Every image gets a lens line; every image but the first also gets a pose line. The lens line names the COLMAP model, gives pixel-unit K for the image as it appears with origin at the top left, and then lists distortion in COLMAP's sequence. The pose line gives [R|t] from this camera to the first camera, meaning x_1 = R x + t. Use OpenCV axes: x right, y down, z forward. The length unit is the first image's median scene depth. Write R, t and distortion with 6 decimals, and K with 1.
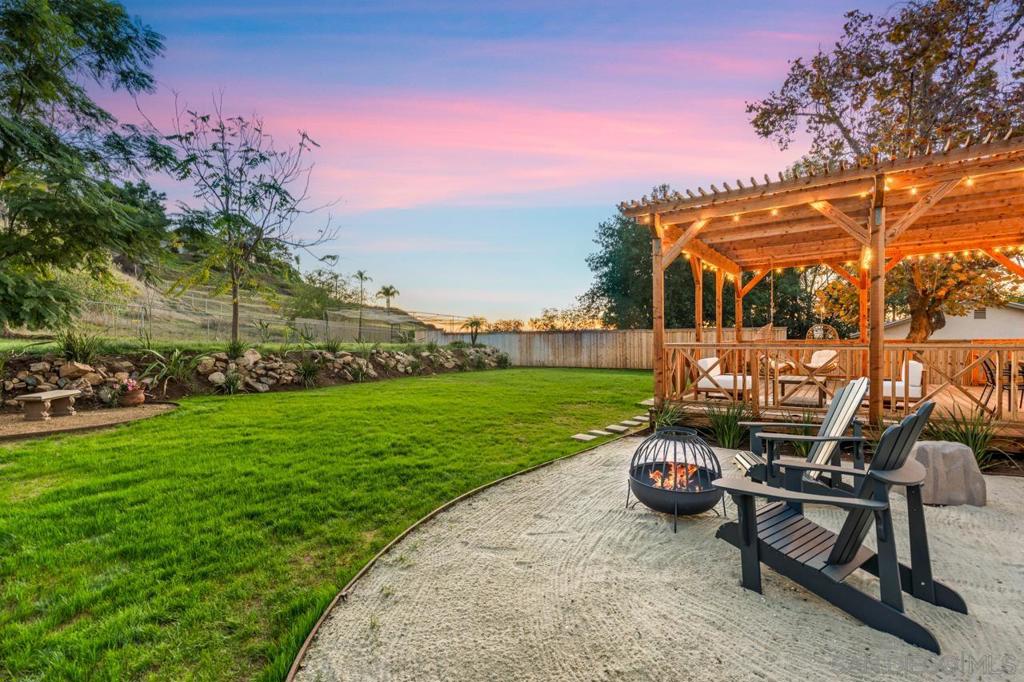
lens RADIAL K [[496.1, 0, 512.0], [0, 496.1, 341.0], [0, 0, 1]] dist [0.000828, 0.000082]
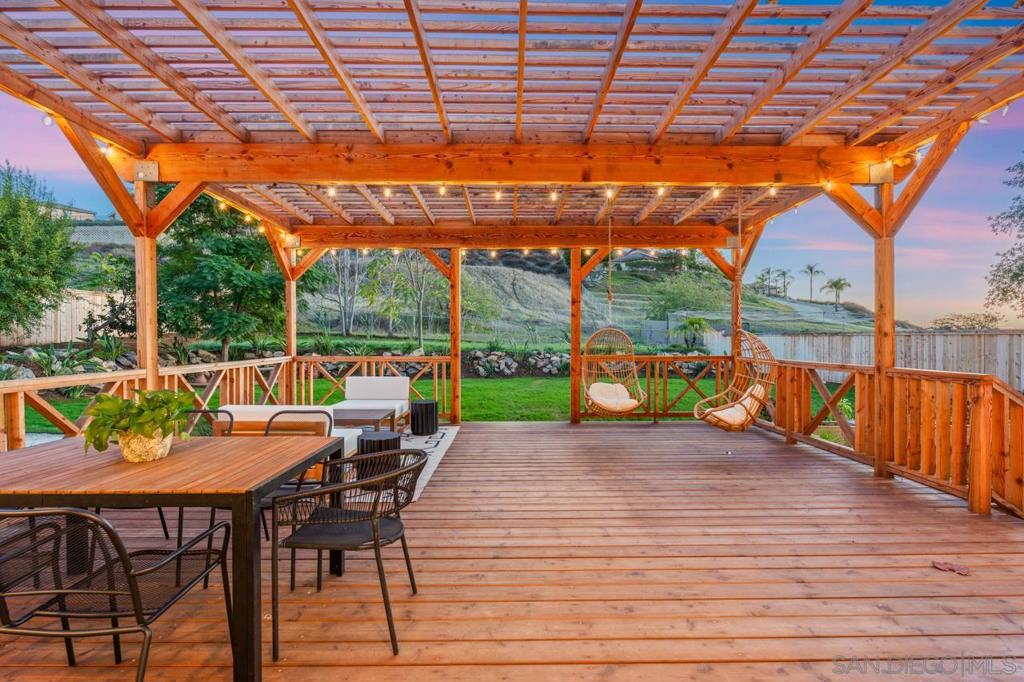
lens RADIAL K [[458.1, 0, 512.0], [0, 458.1, 341.0], [0, 0, 1]] dist [-0.007612, 0.000607]
pose [[0.571527, 0.014793, -0.820450, 0.113828], [-0.009711, 0.999889, 0.011264, -0.003147], [0.820526, 0.001530, 0.571607, 0.075751]]
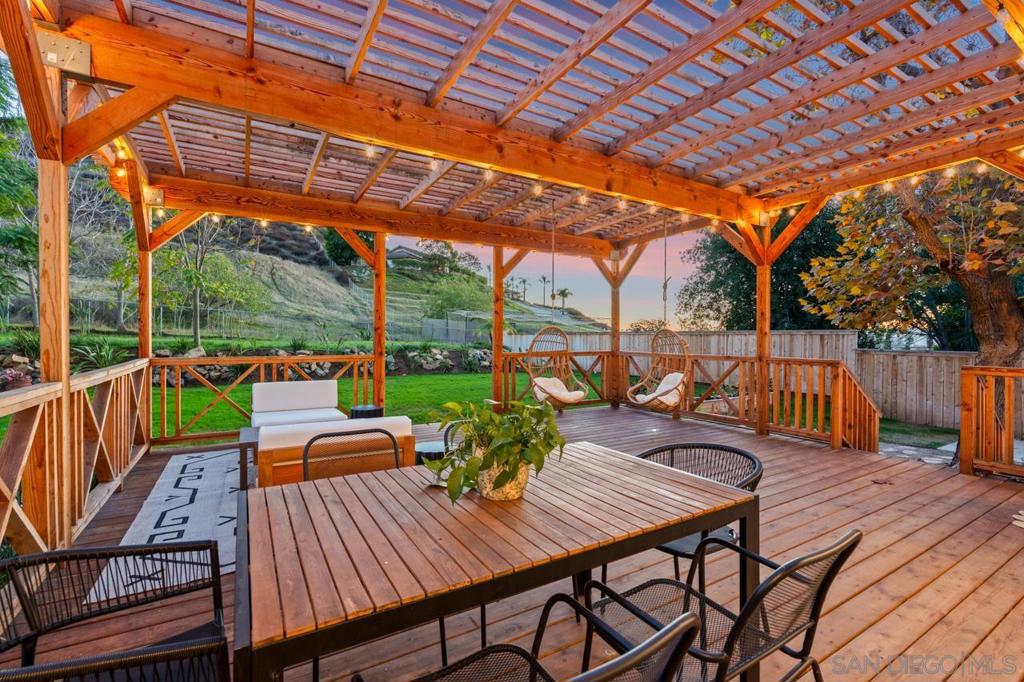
lens RADIAL K [[458.1, 0, 512.0], [0, 458.1, 341.0], [0, 0, 1]] dist [-0.007612, 0.000607]
pose [[0.908223, 0.018816, -0.418063, 0.088532], [-0.016544, 0.999822, 0.009059, -0.002548], [0.418159, -0.001311, 0.908373, 0.055779]]
